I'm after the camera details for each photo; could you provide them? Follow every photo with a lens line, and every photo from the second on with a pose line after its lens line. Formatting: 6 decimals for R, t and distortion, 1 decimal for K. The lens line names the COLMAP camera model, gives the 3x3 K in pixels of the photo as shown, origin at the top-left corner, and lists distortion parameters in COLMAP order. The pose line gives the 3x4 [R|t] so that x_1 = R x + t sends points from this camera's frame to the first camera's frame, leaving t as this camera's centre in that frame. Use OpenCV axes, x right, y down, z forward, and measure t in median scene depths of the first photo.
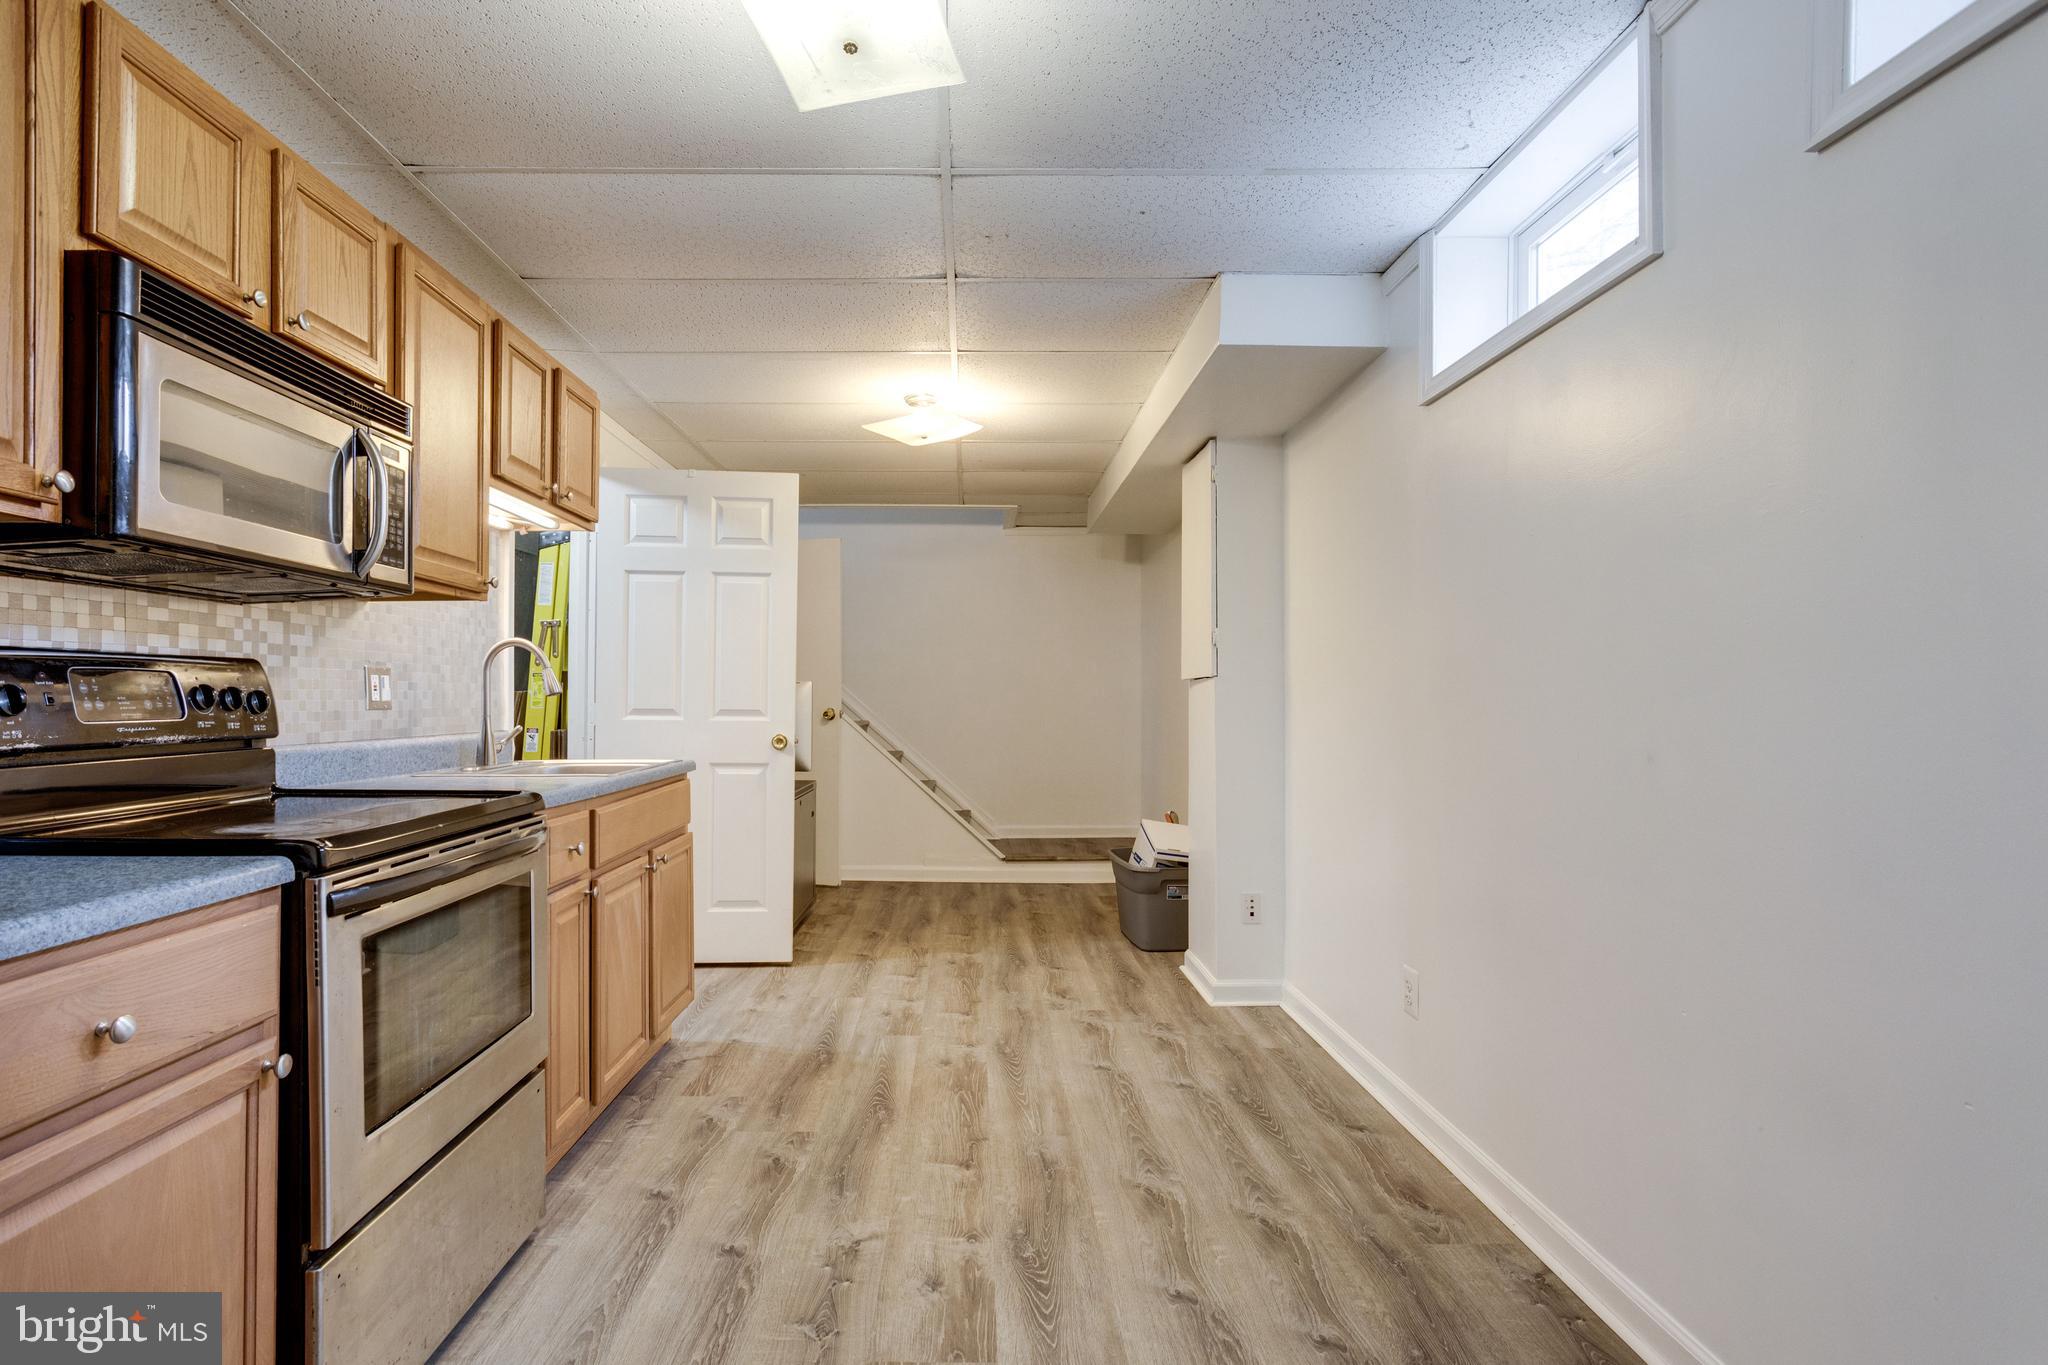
lens RADIAL K [[1005.7, 0, 1020.0], [0, 1005.7, 686.7], [0, 0, 1]] dist [0.006329, 0.000893]
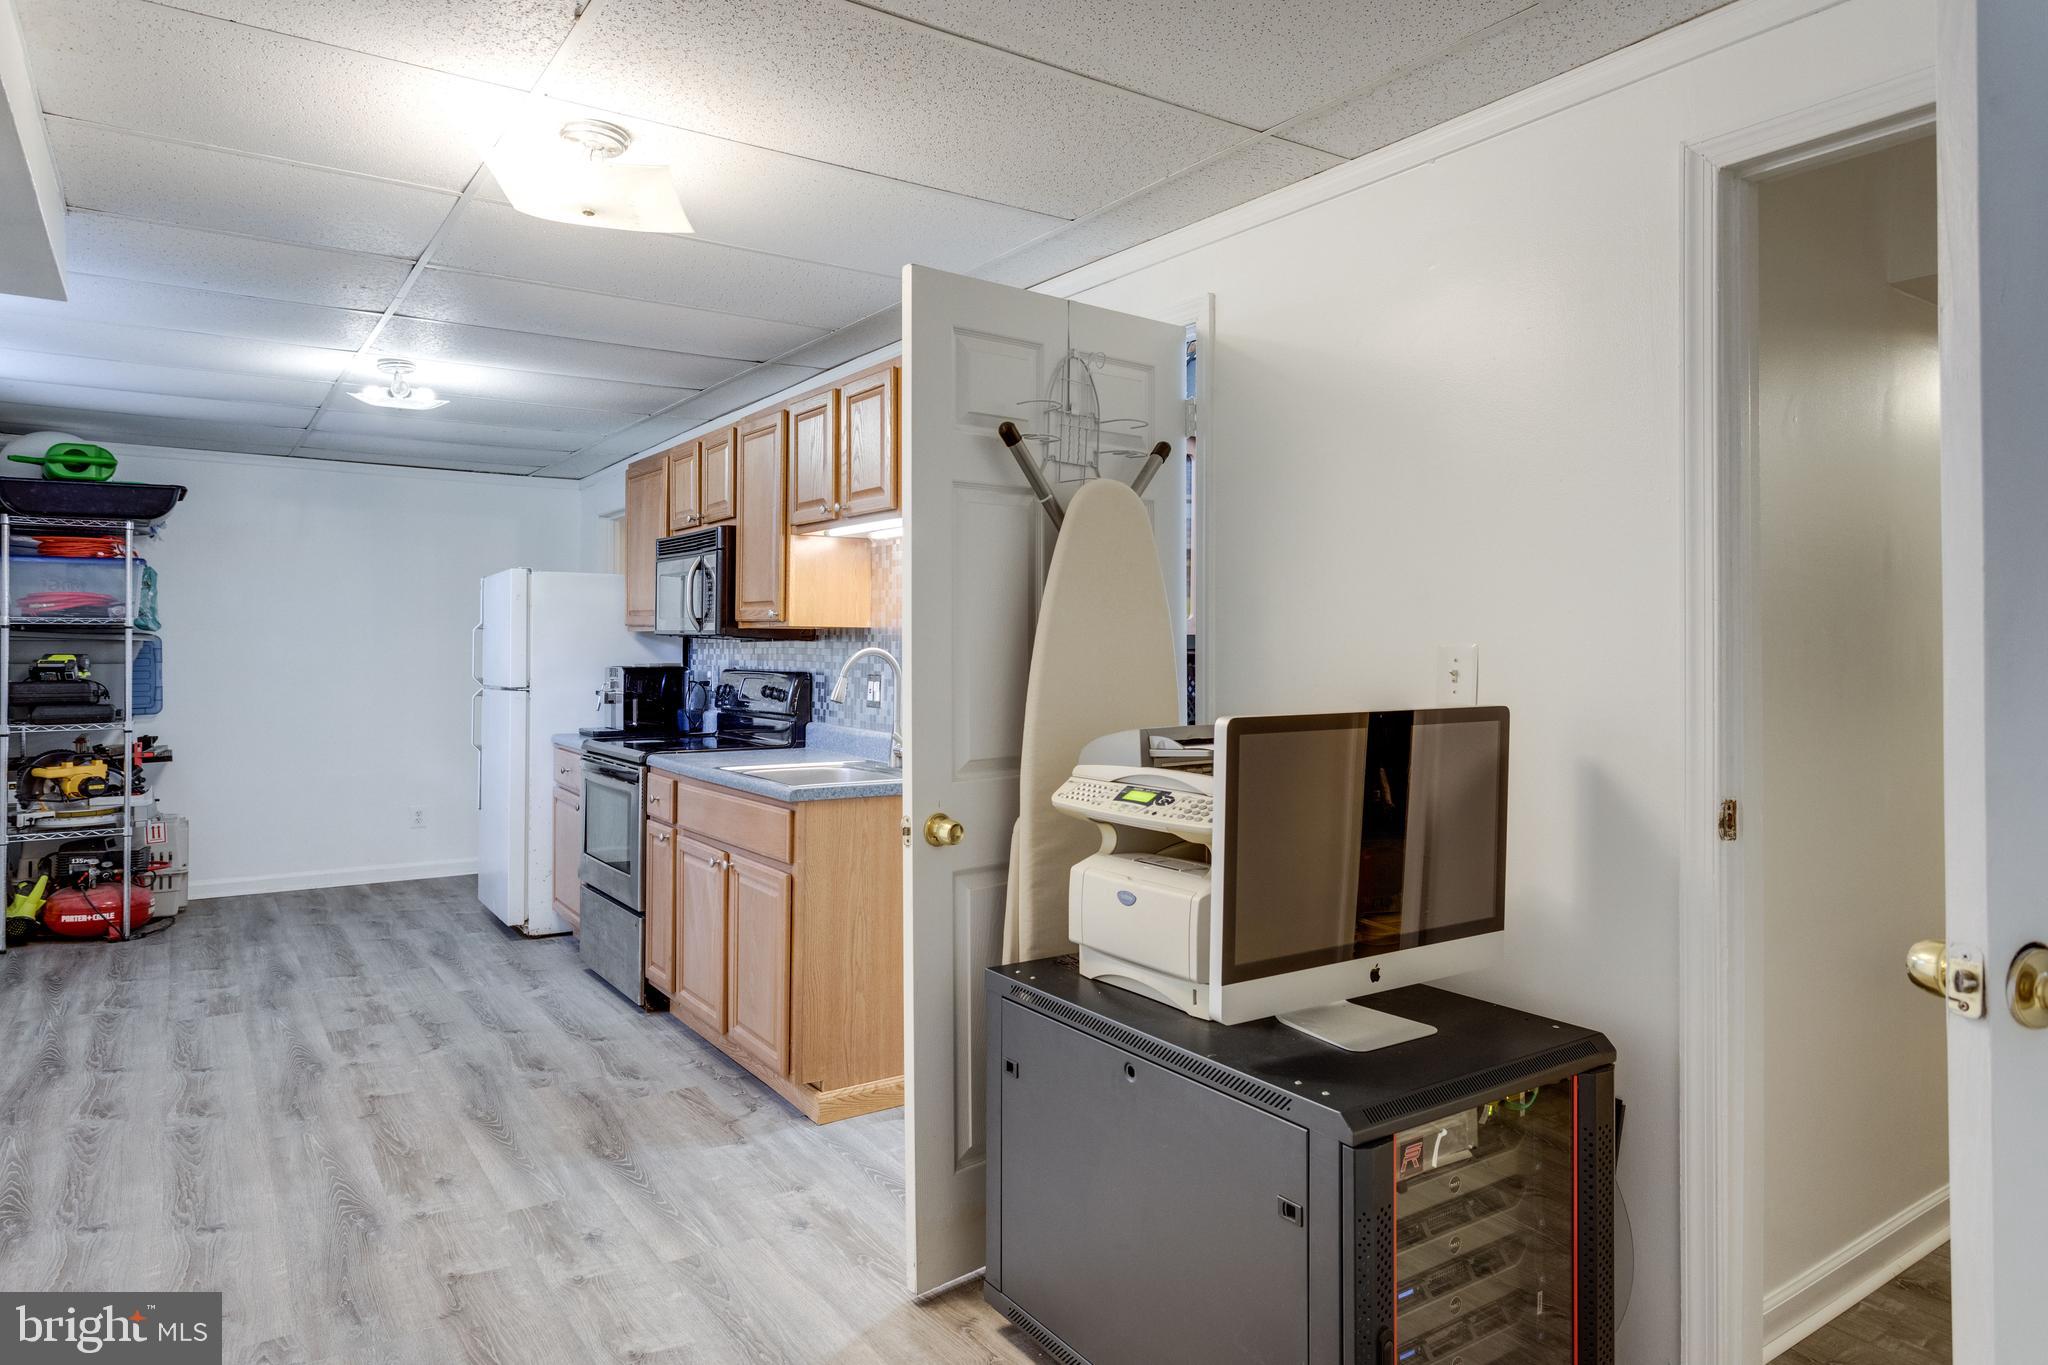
lens RADIAL K [[1254.4, 0, 998.0], [0, 1254.4, 639.5], [0, 0, 1]] dist [0.001733, 0.000712]
pose [[-0.859576, -0.004116, -0.510991, 0.061368], [0.002614, 0.999919, -0.012451, -0.041784], [0.511001, -0.012038, -0.859496, 2.217724]]
